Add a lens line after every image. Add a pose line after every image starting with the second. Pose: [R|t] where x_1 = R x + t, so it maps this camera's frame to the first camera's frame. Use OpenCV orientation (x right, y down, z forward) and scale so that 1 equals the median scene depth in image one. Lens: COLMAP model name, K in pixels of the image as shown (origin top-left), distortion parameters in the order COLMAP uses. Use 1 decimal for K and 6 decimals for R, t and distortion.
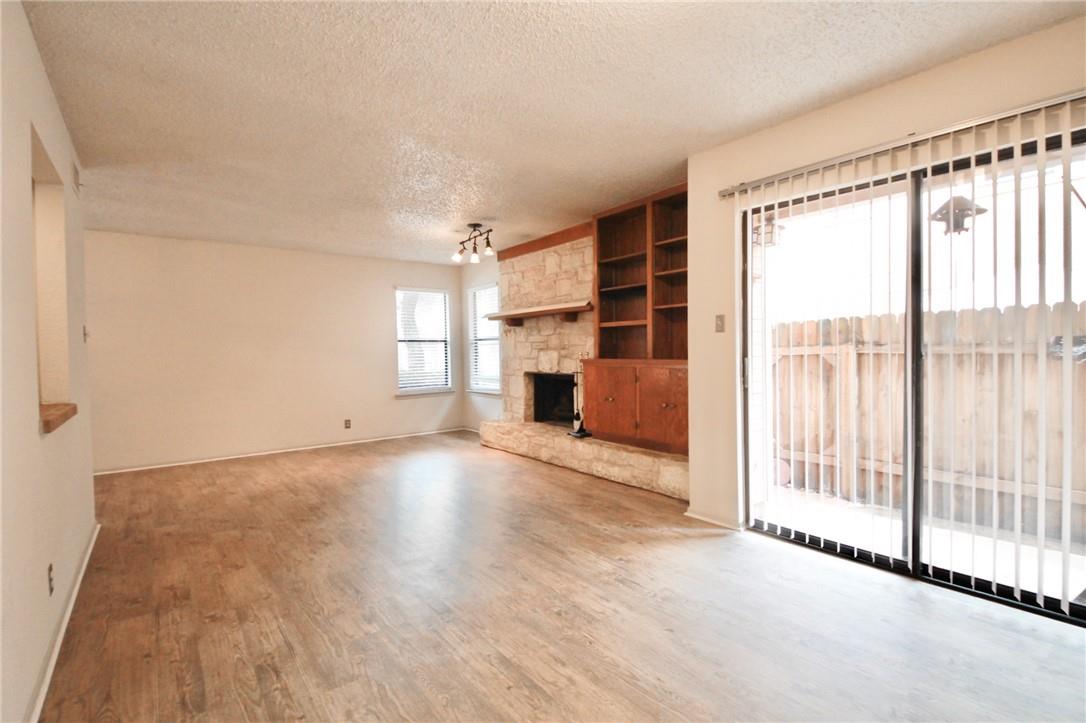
lens RADIAL K [[485.0, 0, 543.0], [0, 485.0, 361.5], [0, 0, 1]] dist [0.013506, -0.000158]
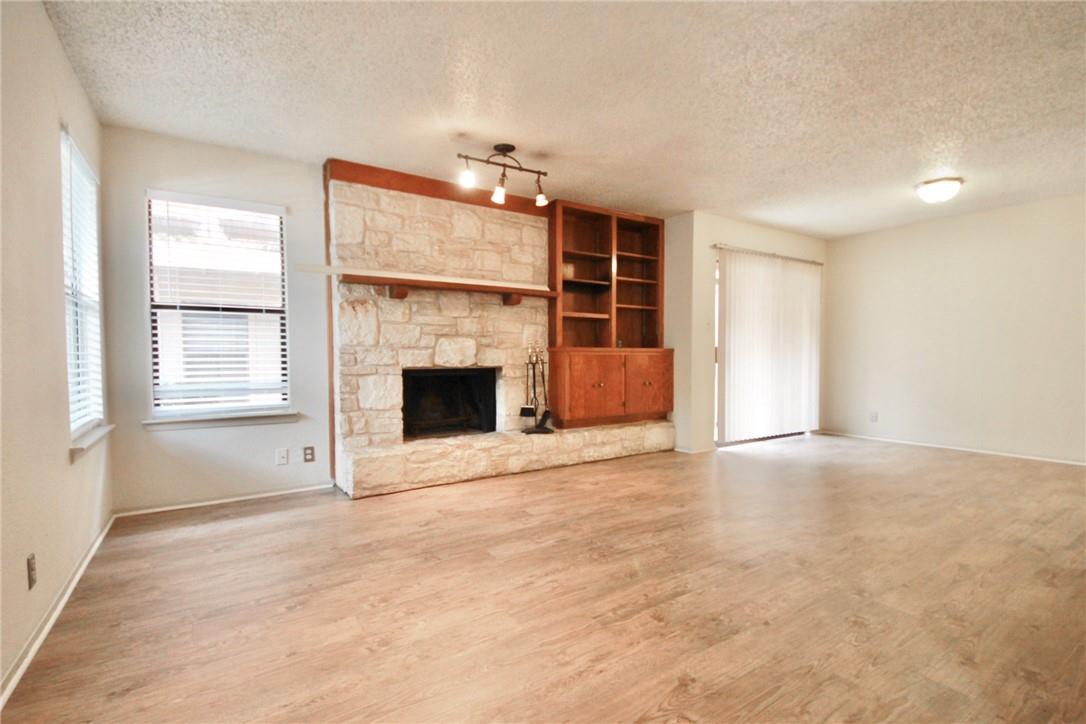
lens RADIAL K [[500.2, 0, 541.4], [0, 500.2, 374.5], [0, 0, 1]] dist [0.000883, -0.001136]
pose [[0.092064, -0.025870, 0.995417, -0.818855], [0.019831, 0.999512, 0.024143, 0.020758], [-0.995556, 0.017517, 0.092532, 0.863406]]
